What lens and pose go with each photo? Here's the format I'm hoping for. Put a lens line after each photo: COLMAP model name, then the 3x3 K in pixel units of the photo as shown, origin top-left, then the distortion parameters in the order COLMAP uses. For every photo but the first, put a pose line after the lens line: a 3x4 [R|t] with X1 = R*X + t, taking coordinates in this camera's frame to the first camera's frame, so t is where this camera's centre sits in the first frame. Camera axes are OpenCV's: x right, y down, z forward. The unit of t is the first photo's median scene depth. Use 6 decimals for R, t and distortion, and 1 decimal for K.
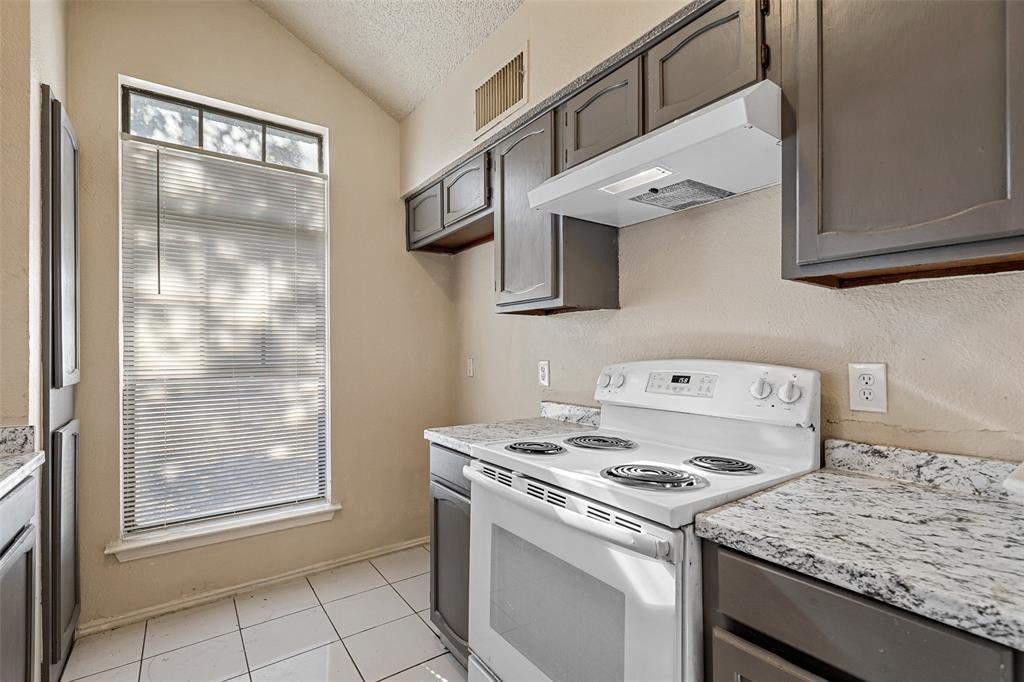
lens RADIAL K [[466.4, 0, 513.5], [0, 466.4, 347.8], [0, 0, 1]] dist [0.001577, -0.000500]
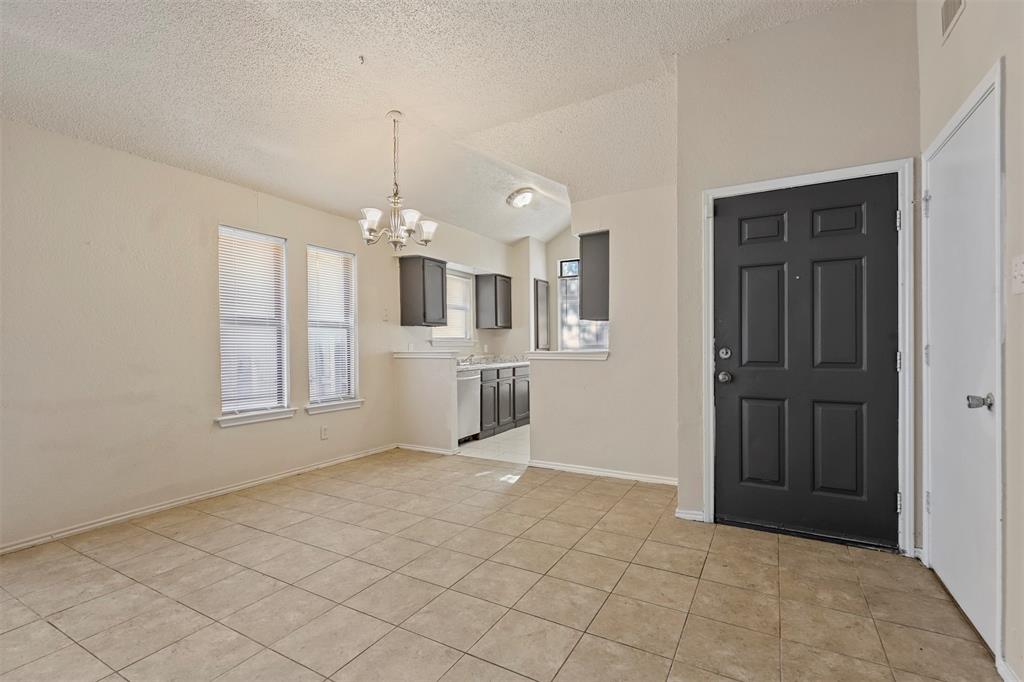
lens RADIAL K [[467.8, 0, 512.5], [0, 467.8, 345.3], [0, 0, 1]] dist [-0.001223, -0.000295]
pose [[0.424650, 0.003204, -0.905352, 2.226164], [0.008760, 0.999932, 0.007648, 0.019095], [0.905315, -0.011179, 0.424593, -0.814314]]
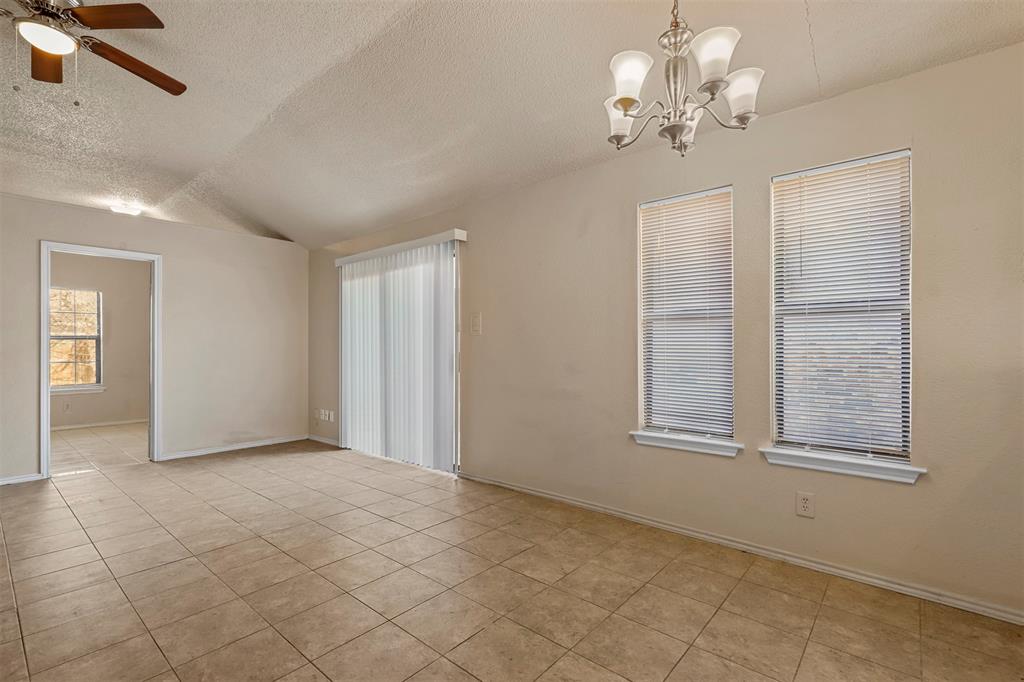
lens RADIAL K [[468.0, 0, 513.5], [0, 468.0, 348.5], [0, 0, 1]] dist [-0.001285, 0.000301]
pose [[-0.971656, 0.008073, -0.236262, 0.894898], [0.008883, 0.999958, -0.002365, 0.029431], [0.236233, -0.004397, -0.971687, 0.308967]]
